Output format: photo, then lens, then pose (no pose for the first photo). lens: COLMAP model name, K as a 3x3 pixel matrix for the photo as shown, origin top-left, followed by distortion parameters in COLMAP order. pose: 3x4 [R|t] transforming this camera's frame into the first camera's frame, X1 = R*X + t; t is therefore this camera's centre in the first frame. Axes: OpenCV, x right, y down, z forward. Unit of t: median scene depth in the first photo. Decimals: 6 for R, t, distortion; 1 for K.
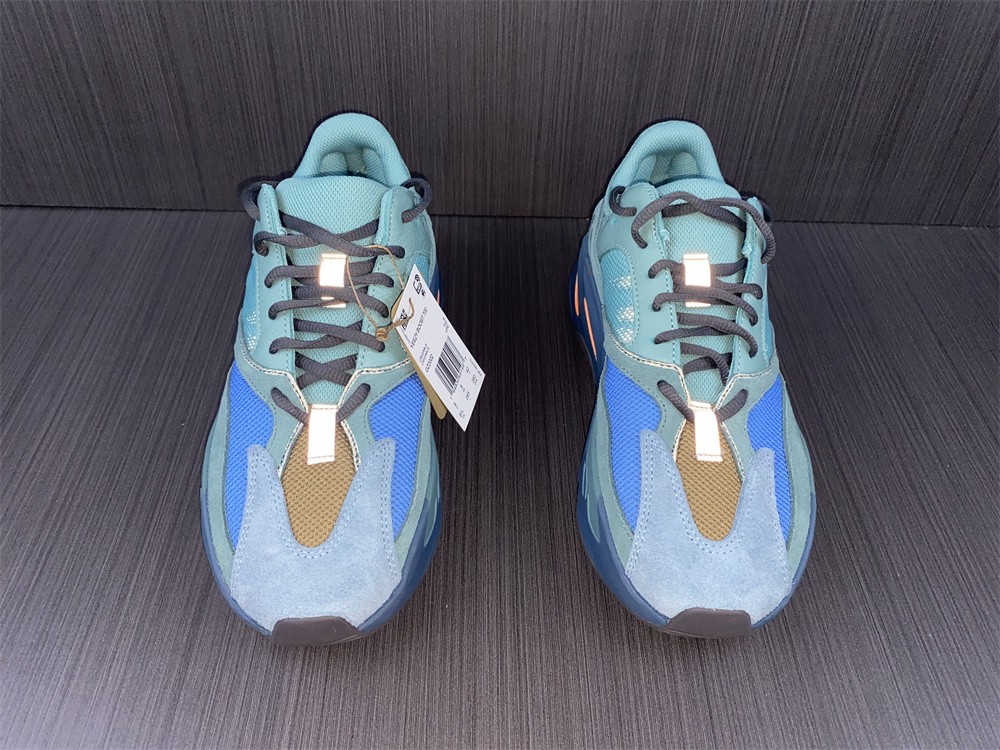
lens RADIAL K [[772.5, 0, 500.1], [0, 772.5, 368.3], [0, 0, 1]] dist [-0.000231, 0.001241]
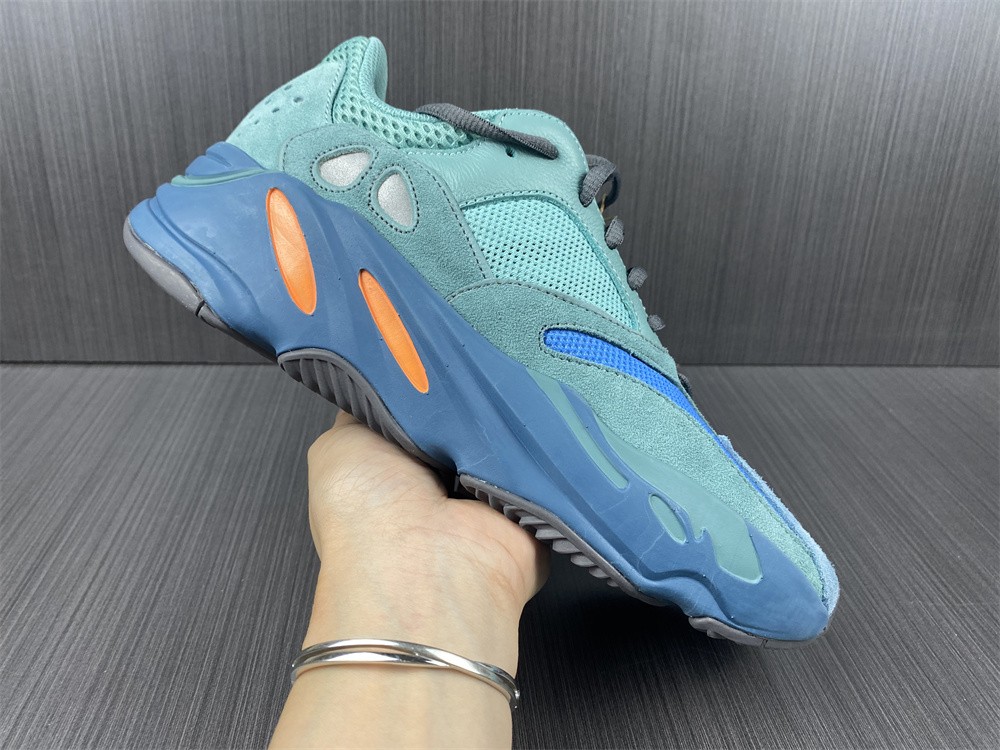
lens RADIAL K [[772.5, 0, 499.9], [0, 772.5, 372.5], [0, 0, 1]] dist [-0.000231, 0.001241]
pose [[0.997305, -0.021654, 0.070104, -0.201106], [0.043129, 0.945974, -0.321362, 0.126645], [-0.059358, 0.323520, 0.944358, 0.159820]]
